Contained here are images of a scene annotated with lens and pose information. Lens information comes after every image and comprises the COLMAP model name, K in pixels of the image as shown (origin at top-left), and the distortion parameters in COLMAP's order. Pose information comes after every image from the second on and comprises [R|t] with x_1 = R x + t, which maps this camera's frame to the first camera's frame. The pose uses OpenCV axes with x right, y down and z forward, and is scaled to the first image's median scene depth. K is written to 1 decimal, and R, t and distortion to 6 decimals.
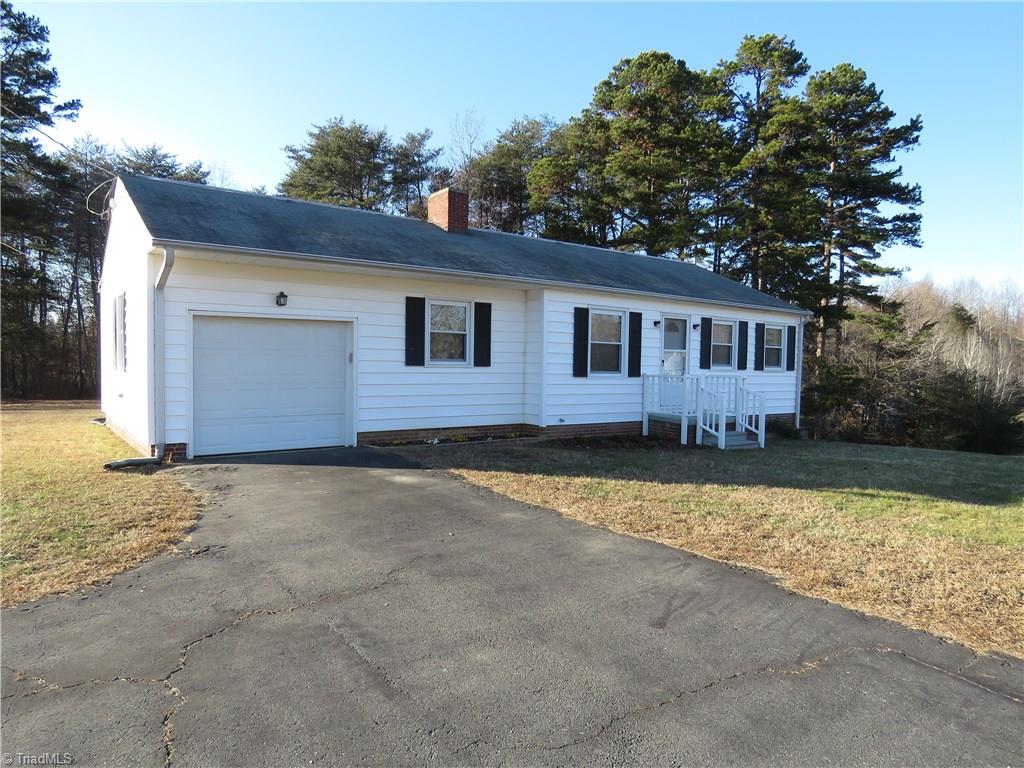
lens RADIAL K [[656.7, 0, 511.6], [0, 656.7, 388.7], [0, 0, 1]] dist [-0.007734, 0.008353]
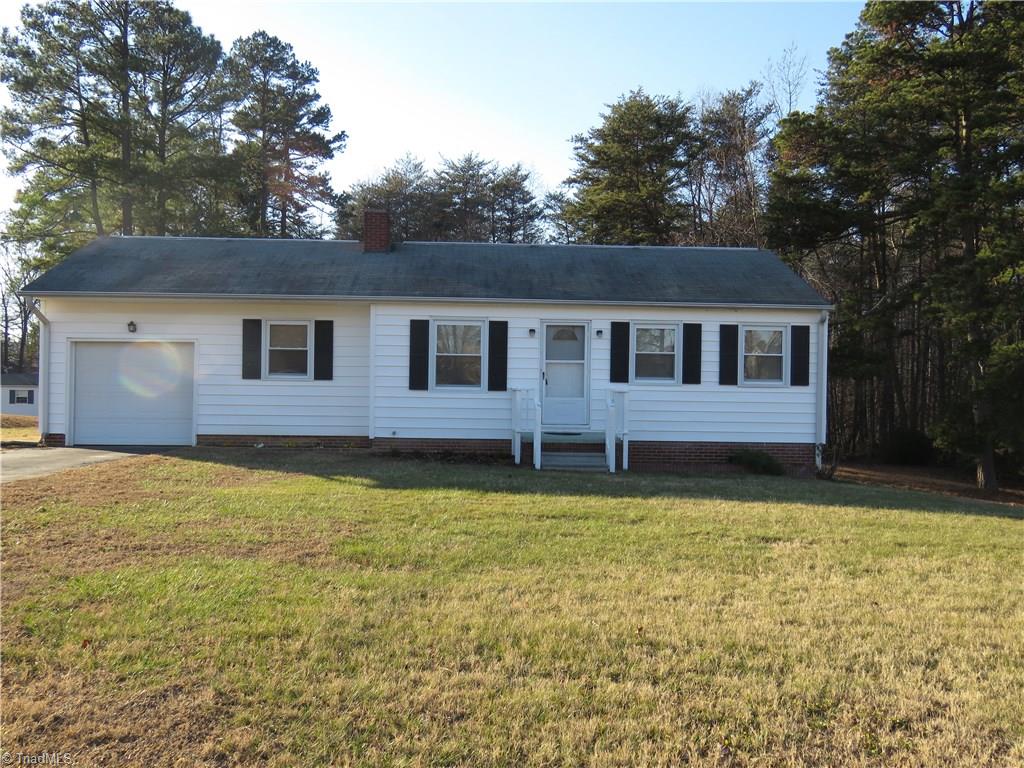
lens RADIAL K [[943.4, 0, 512.0], [0, 943.4, 384.0], [0, 0, 1]] dist [0.004956, 0.015588]
pose [[0.834849, -0.012026, -0.550348, 0.804804], [-0.021291, 0.998308, -0.054112, 0.037608], [0.550068, 0.056893, 0.833180, -0.081011]]
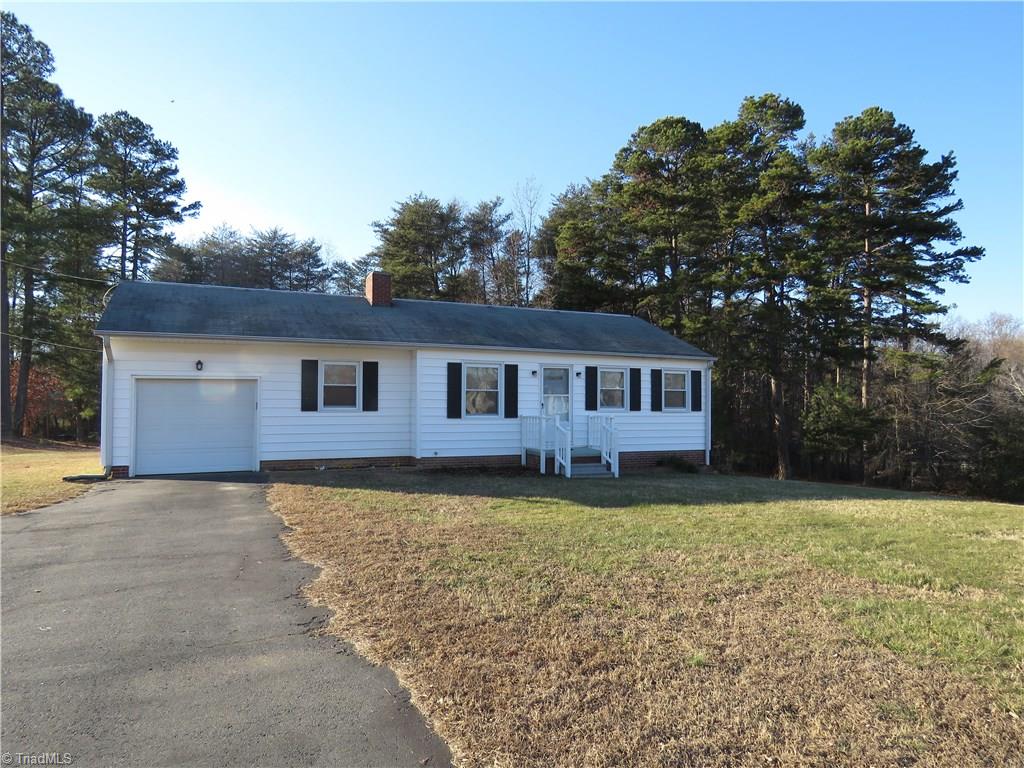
lens RADIAL K [[656.7, 0, 511.6], [0, 656.7, 388.7], [0, 0, 1]] dist [-0.007734, 0.008353]
pose [[0.979771, -0.020801, -0.199036, 0.369485], [0.006345, 0.997312, -0.072990, 0.013904], [0.200019, 0.070251, 0.977270, -0.155742]]
